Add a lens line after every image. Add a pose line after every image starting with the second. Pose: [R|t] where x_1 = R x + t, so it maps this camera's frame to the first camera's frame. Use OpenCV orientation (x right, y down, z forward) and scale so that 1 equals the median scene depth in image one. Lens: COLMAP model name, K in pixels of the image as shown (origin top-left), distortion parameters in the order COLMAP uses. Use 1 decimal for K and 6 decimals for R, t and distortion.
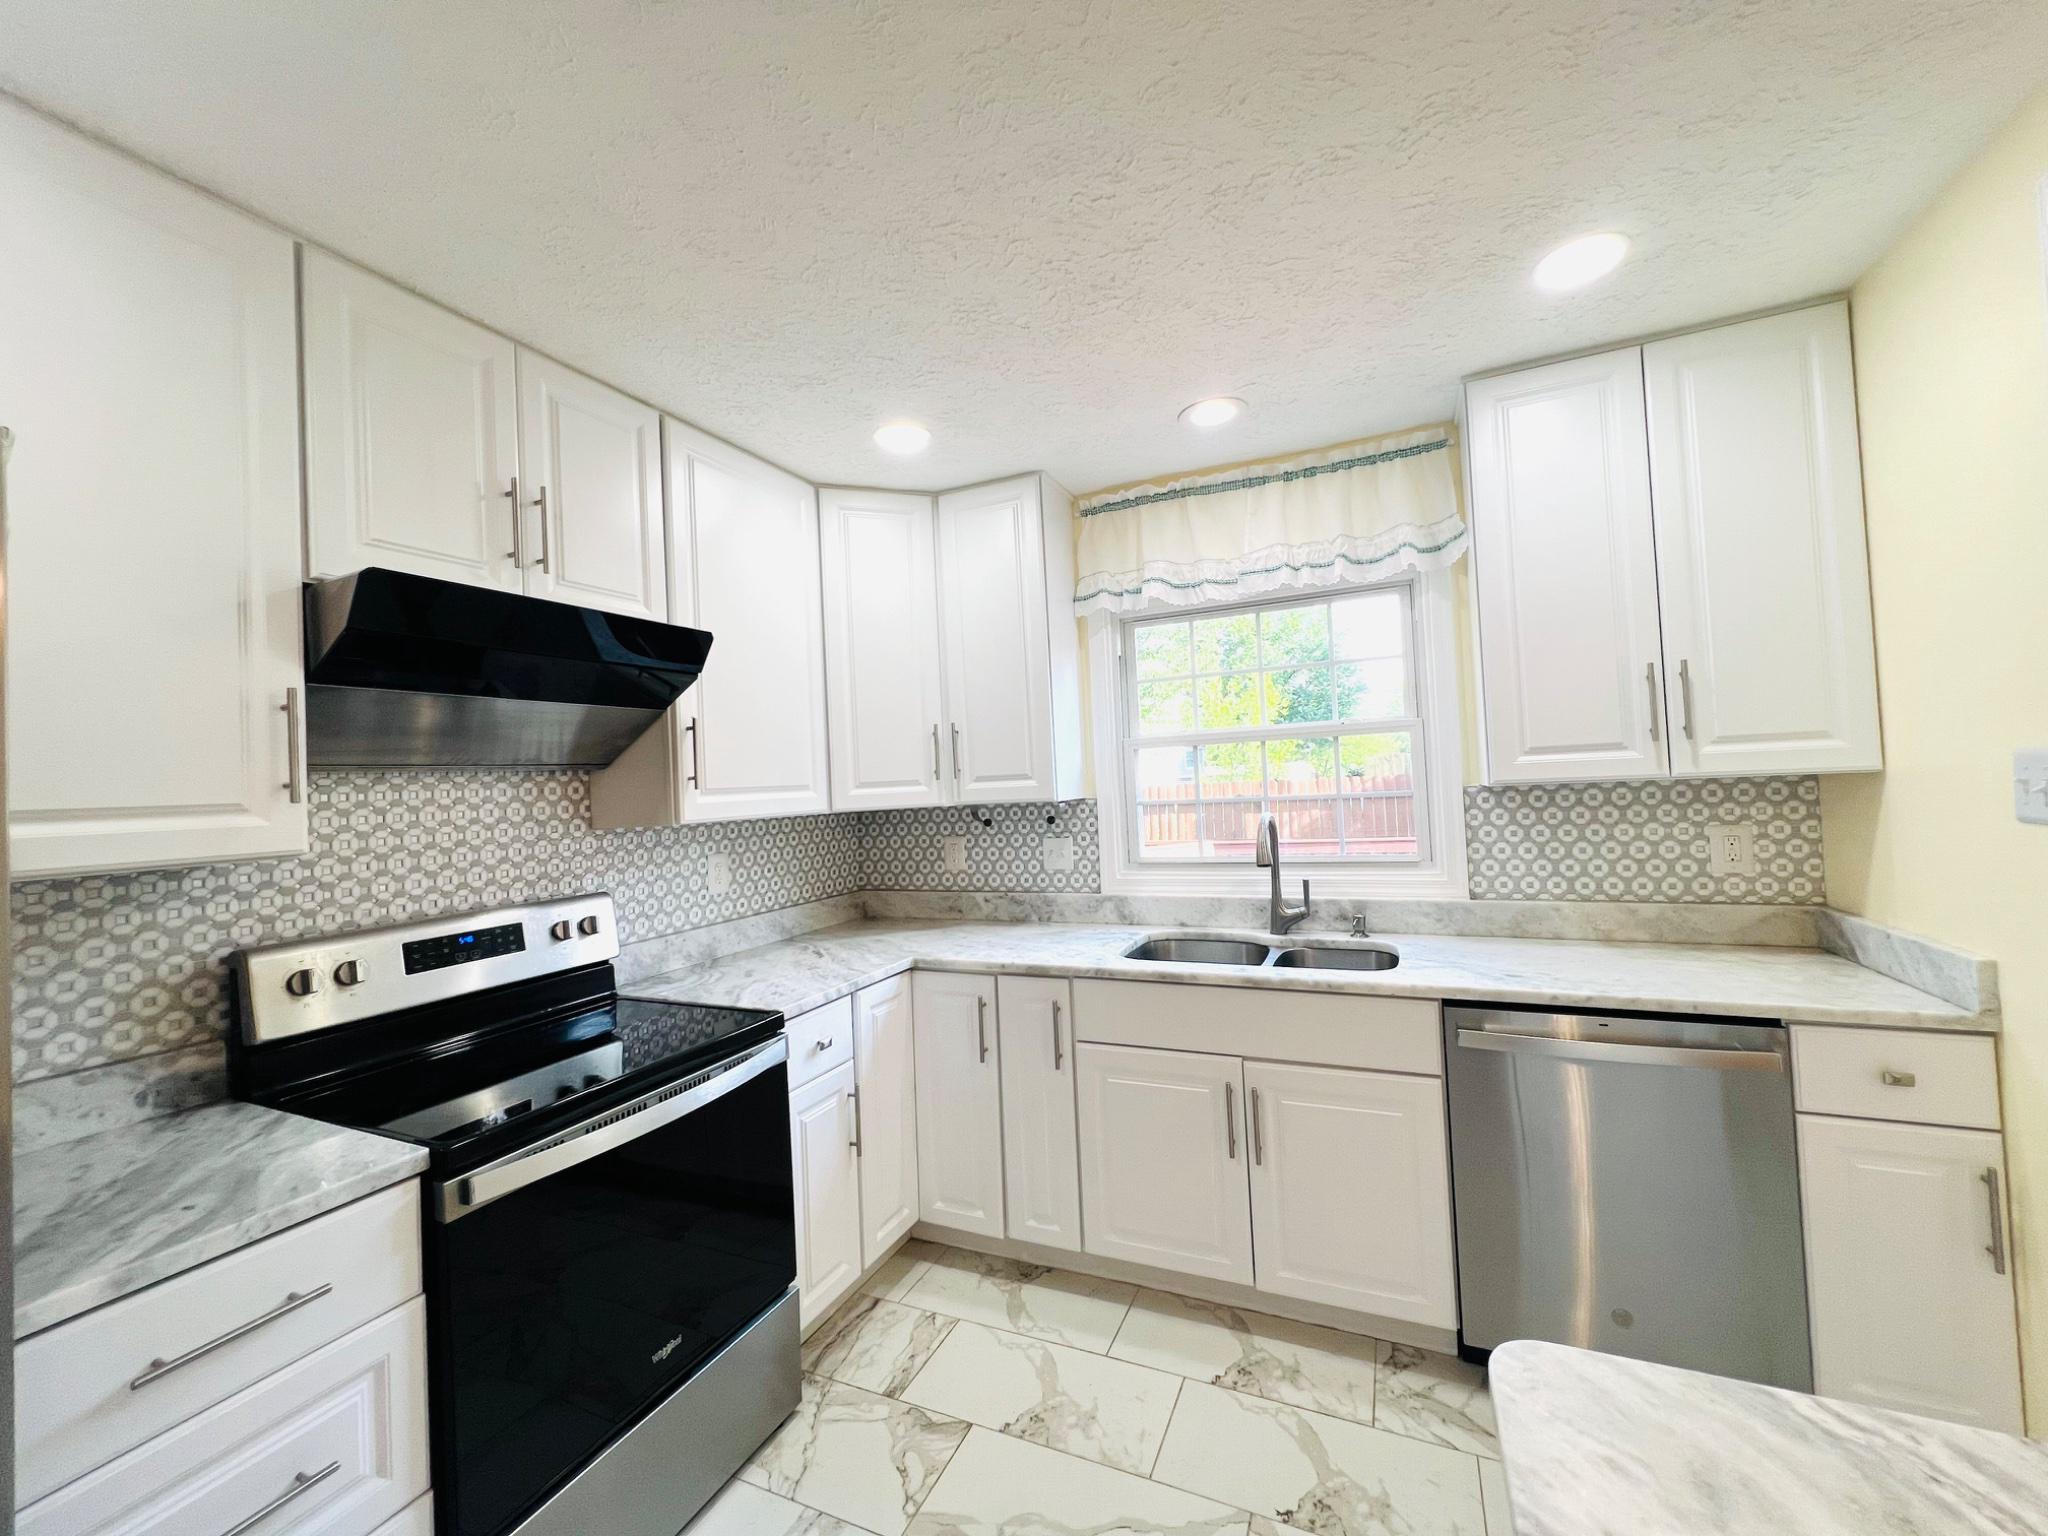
lens RADIAL K [[821.0, 0, 1020.8], [0, 821.0, 762.5], [0, 0, 1]] dist [0.000025, 0.000334]
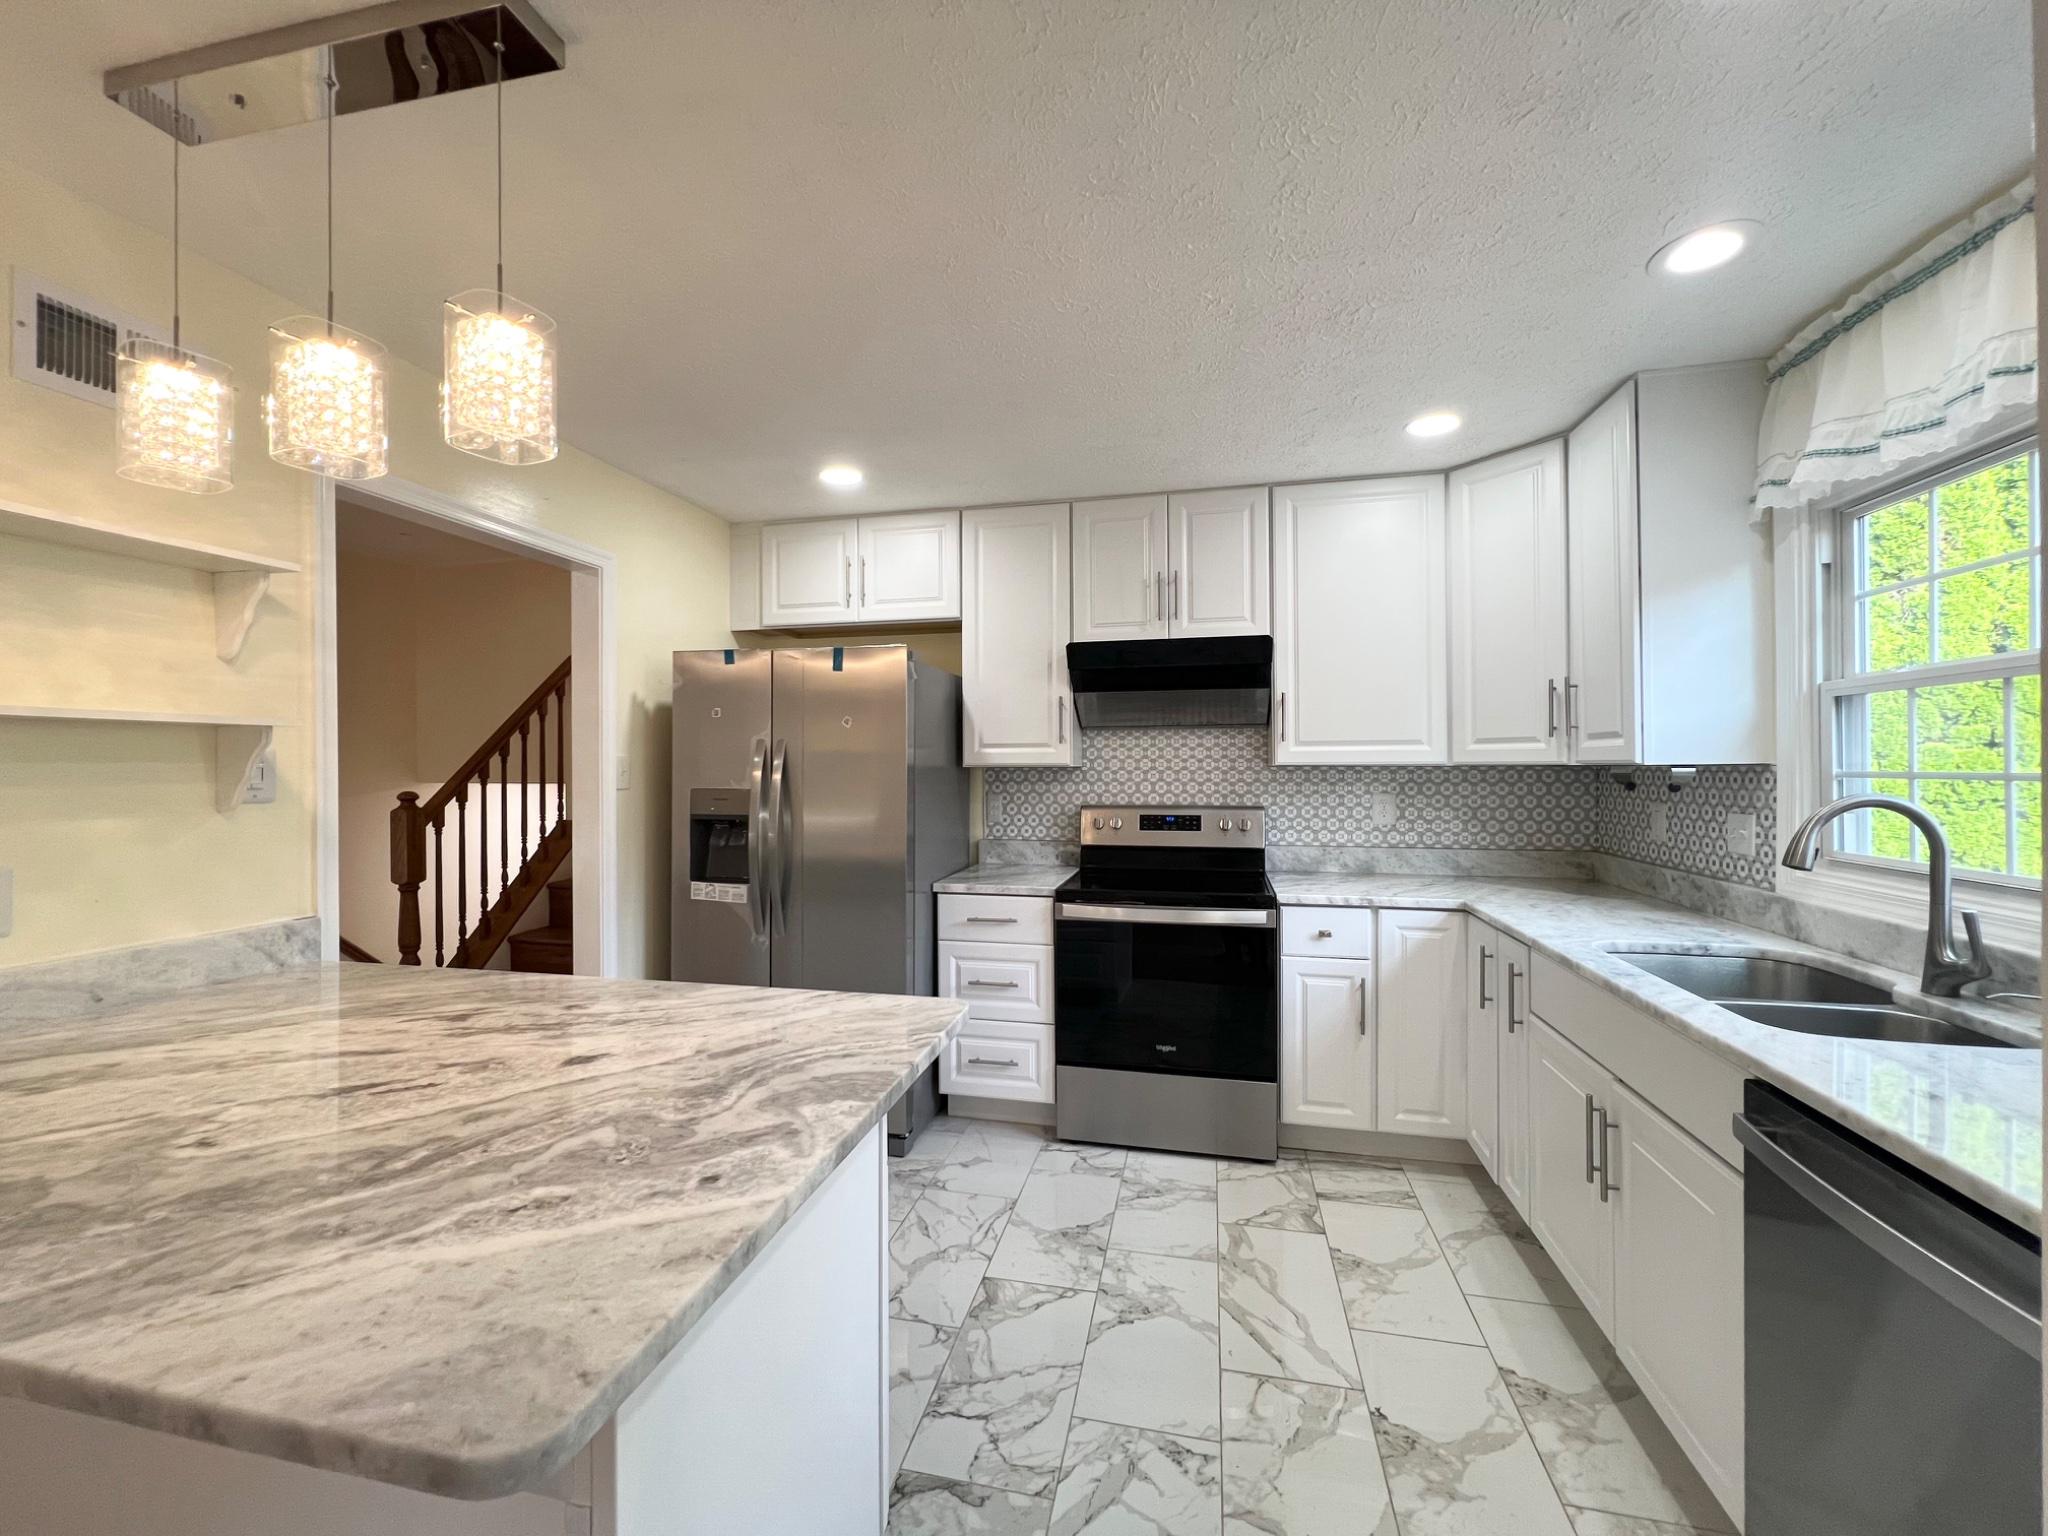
lens RADIAL K [[821.0, 0, 1020.8], [0, 821.0, 762.5], [0, 0, 1]] dist [0.000025, 0.000334]
pose [[0.202656, 0.044494, -0.978239, 0.815861], [0.018639, 0.998611, 0.049282, -0.009167], [0.979073, -0.028221, 0.201545, 0.217746]]
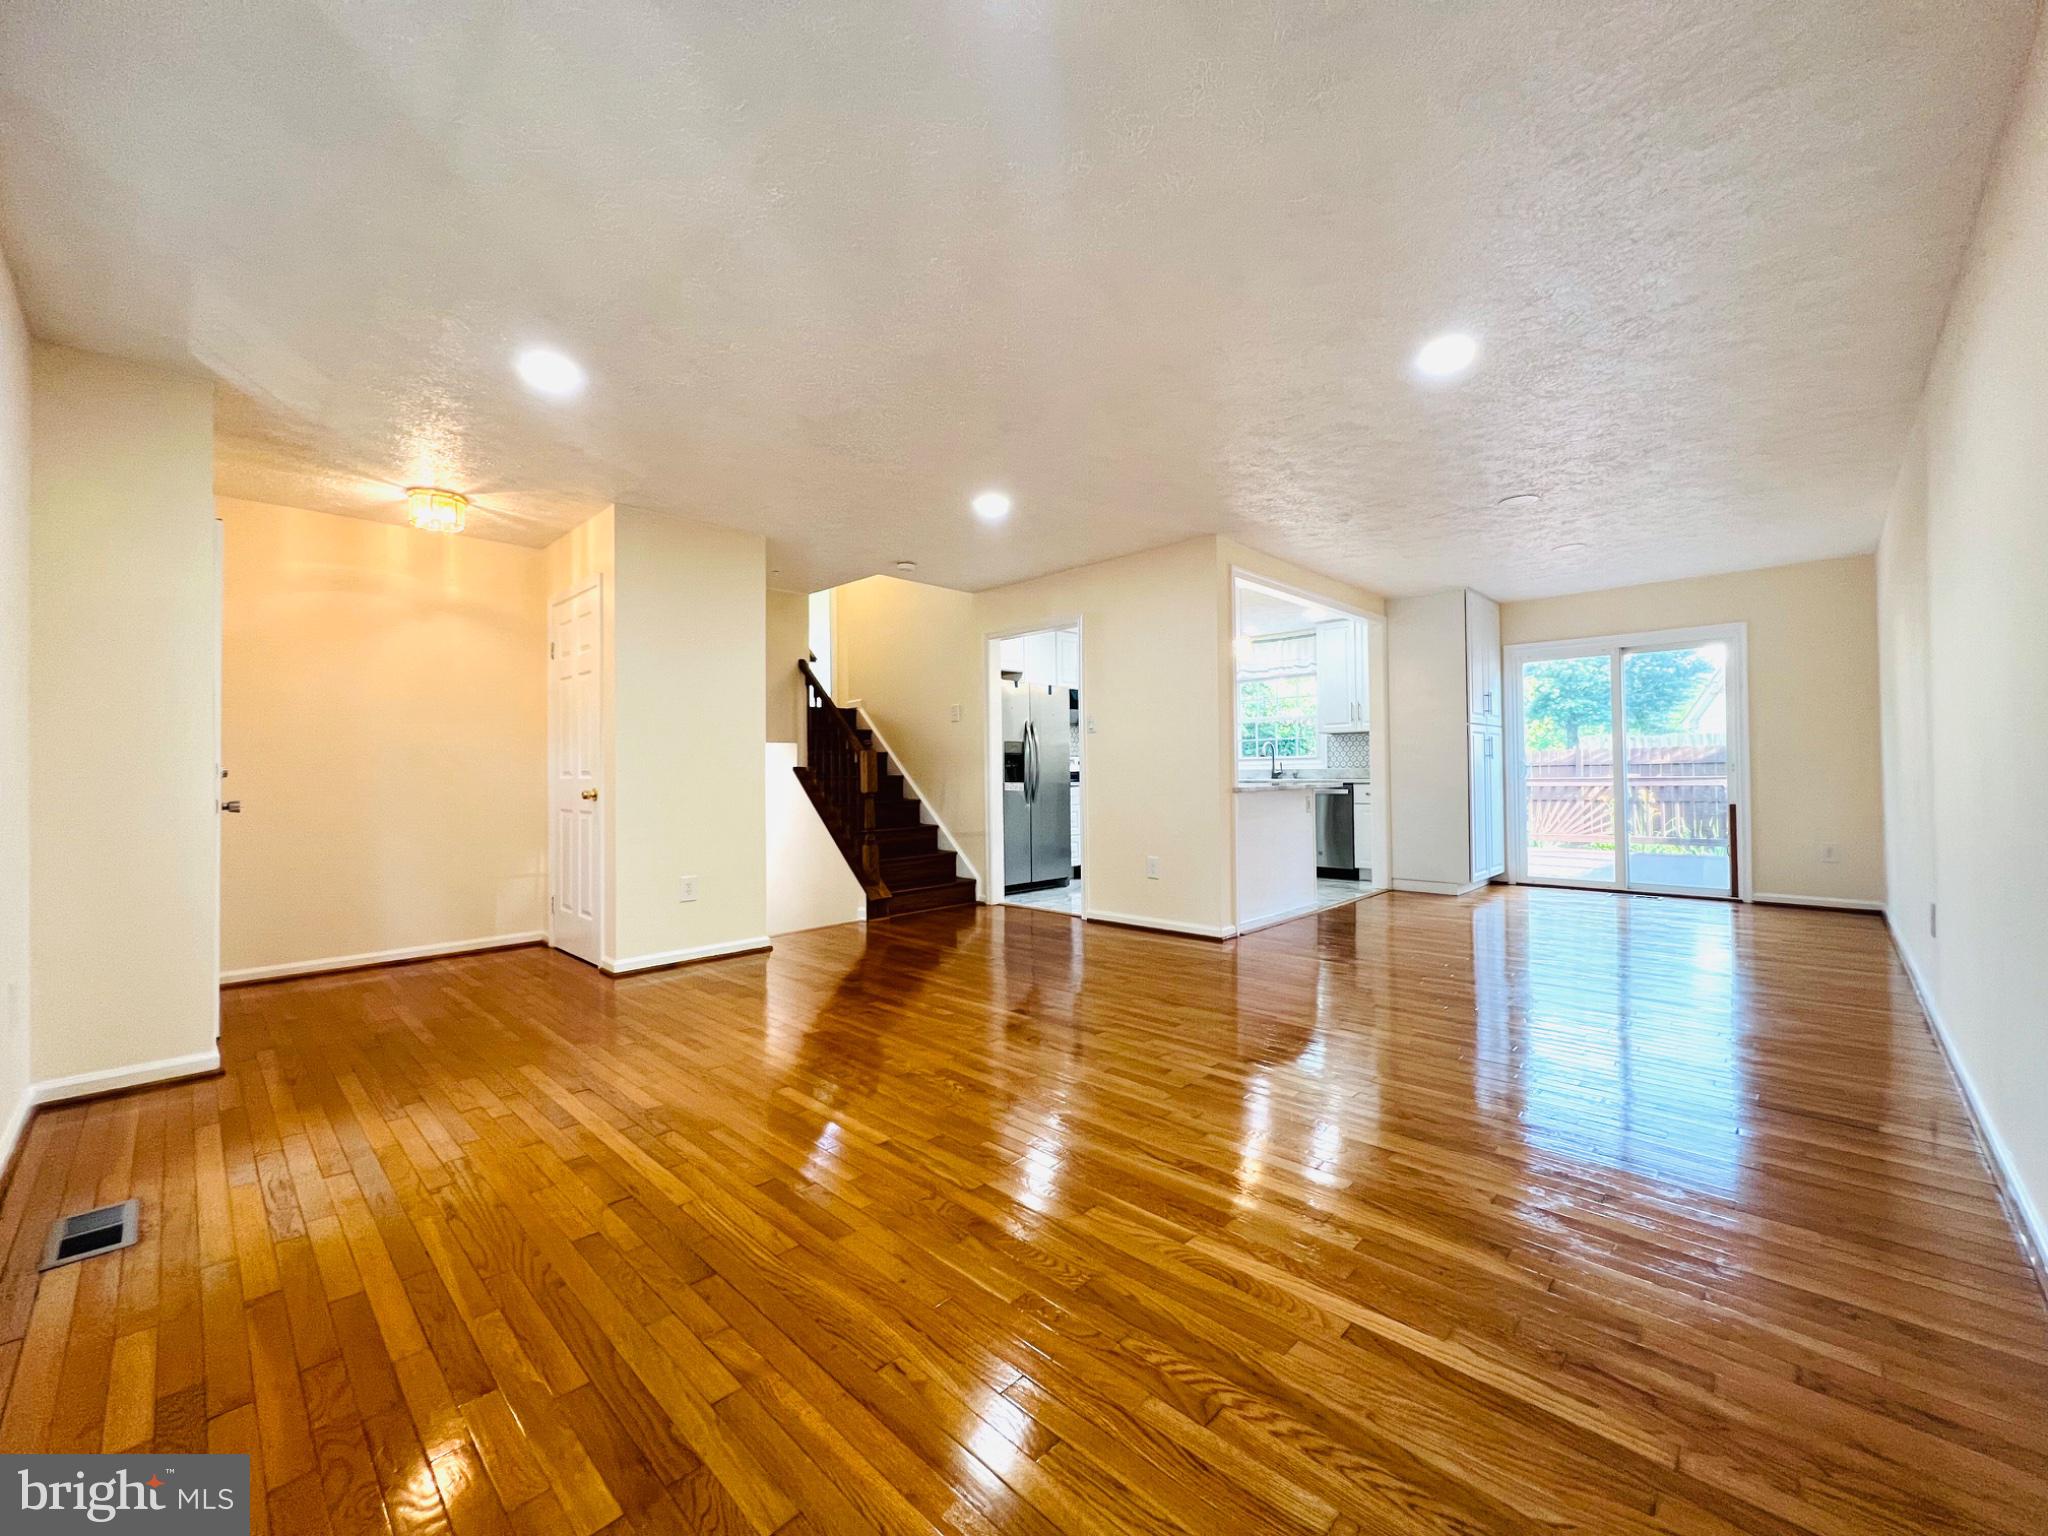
lens RADIAL K [[821.0, 0, 1020.8], [0, 821.0, 762.5], [0, 0, 1]] dist [0.000025, 0.000334]
pose [[0.941079, 0.030528, -0.336806, 0.496600], [-0.022502, 0.999363, 0.027710, 0.076526], [0.337437, -0.018498, 0.941166, -2.610117]]
